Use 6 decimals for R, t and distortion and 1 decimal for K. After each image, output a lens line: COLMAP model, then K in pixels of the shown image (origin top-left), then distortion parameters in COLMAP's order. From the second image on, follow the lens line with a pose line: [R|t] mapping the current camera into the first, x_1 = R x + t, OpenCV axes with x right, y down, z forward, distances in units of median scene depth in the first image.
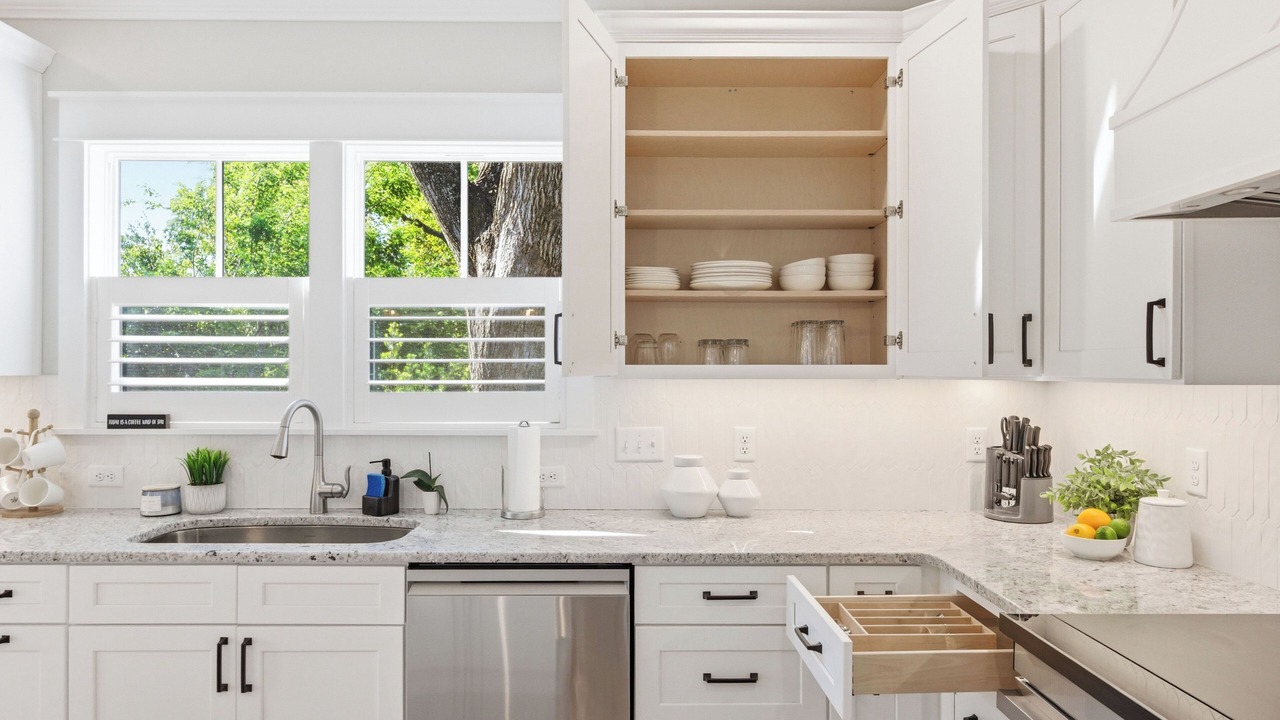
lens RADIAL K [[819.5, 0, 639.1], [0, 819.5, 364.4], [0, 0, 1]] dist [0.003978, 0.001061]
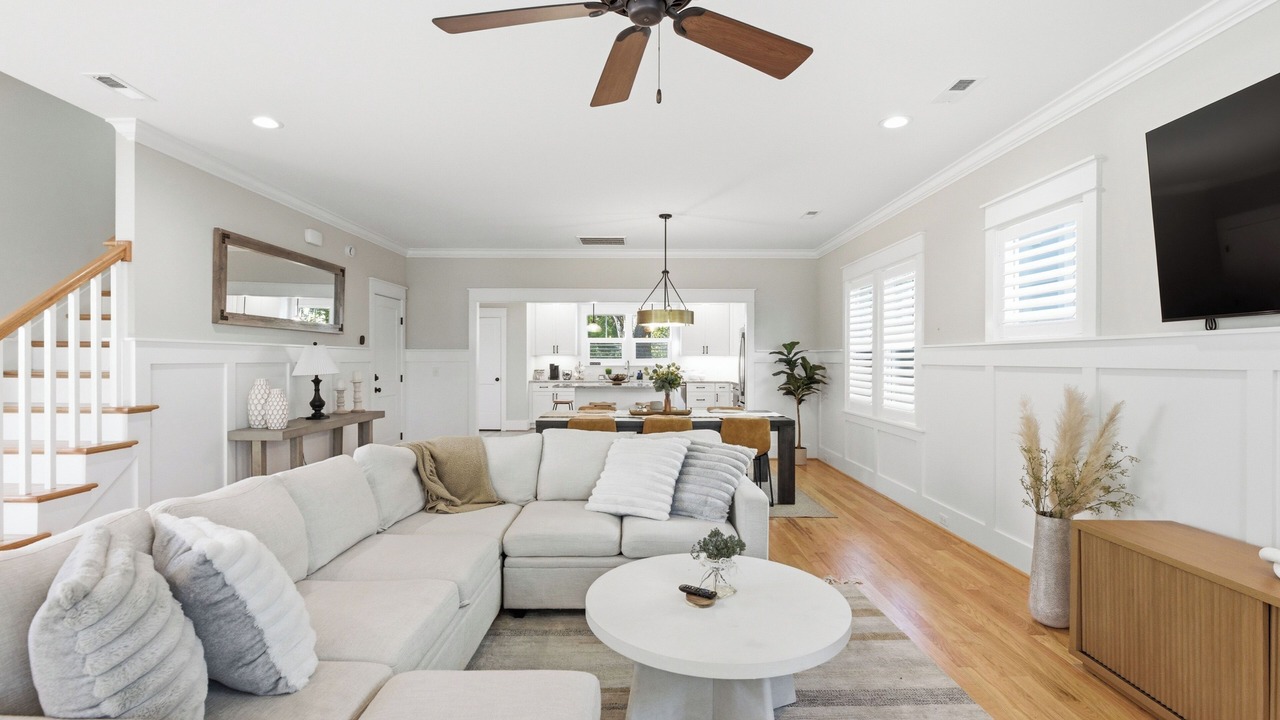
lens RADIAL K [[582.2, 0, 636.2], [0, 582.2, 367.8], [0, 0, 1]] dist [0.002209, 0.000094]
pose [[0.999932, -0.000791, -0.011605, -0.294456], [0.000978, 0.999870, 0.016089, 0.034994], [0.011591, -0.016099, 0.999803, -3.078711]]
